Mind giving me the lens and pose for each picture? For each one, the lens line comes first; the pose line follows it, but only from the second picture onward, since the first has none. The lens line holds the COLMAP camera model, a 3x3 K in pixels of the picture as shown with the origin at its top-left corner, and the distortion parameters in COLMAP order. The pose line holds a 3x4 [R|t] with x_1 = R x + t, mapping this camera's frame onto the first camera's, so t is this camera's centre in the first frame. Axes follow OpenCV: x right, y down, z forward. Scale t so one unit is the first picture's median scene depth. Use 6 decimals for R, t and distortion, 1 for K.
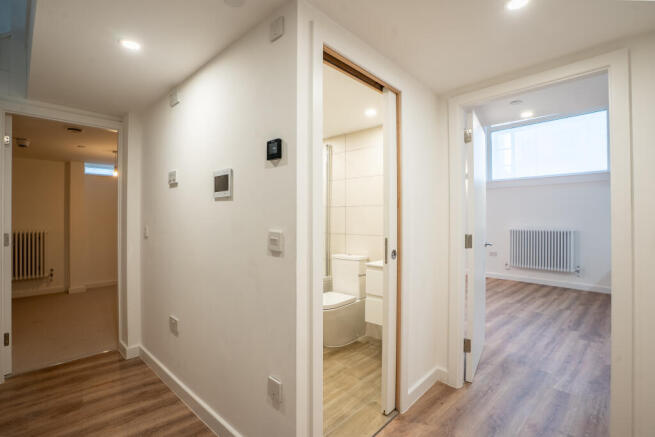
lens RADIAL K [[303.6, 0, 329.3], [0, 303.6, 218.8], [0, 0, 1]] dist [-0.028659, 0.000678]
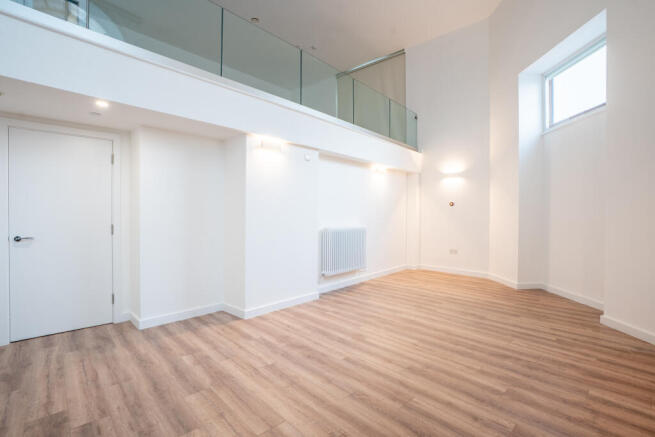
lens RADIAL K [[303.6, 0, 327.3], [0, 303.6, 218.0], [0, 0, 1]] dist [-0.028659, 0.000678]
pose [[0.001911, -0.005025, -0.999986, 0.874519], [-0.004257, 0.999978, -0.005033, 0.007162], [0.999989, 0.004267, 0.001890, 0.926155]]
